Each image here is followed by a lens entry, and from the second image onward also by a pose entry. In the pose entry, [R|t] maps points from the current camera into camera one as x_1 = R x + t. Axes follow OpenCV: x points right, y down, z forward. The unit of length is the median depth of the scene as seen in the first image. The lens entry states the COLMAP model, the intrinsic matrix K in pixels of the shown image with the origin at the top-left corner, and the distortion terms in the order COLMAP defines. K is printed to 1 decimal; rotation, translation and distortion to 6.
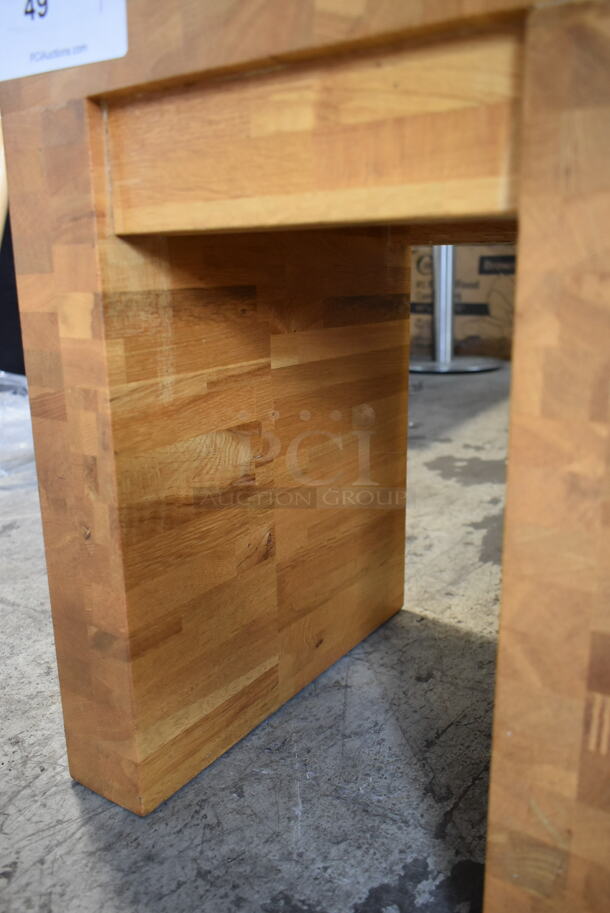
lens RADIAL K [[739.0, 0, 312.2], [0, 739.0, 461.0], [0, 0, 1]] dist [-0.025512, 0.002157]
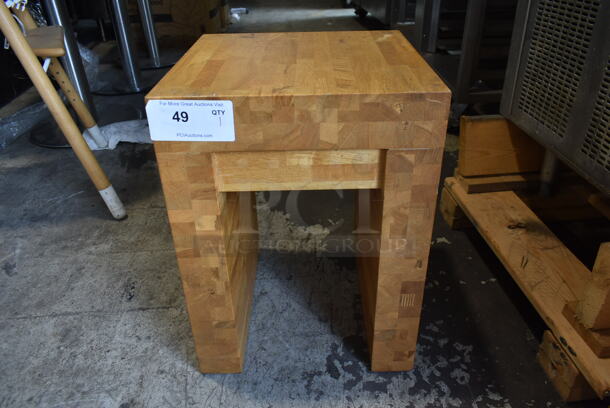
lens RADIAL K [[459.5, 0, 308.4], [0, 459.5, 202.1], [0, 0, 1]] dist [-0.027201, 0.014720]
pose [[0.831168, -0.288944, 0.475049, -0.720923], [0.145791, 0.937732, 0.315284, -0.677136], [-0.536568, -0.192797, 0.821538, -0.451313]]
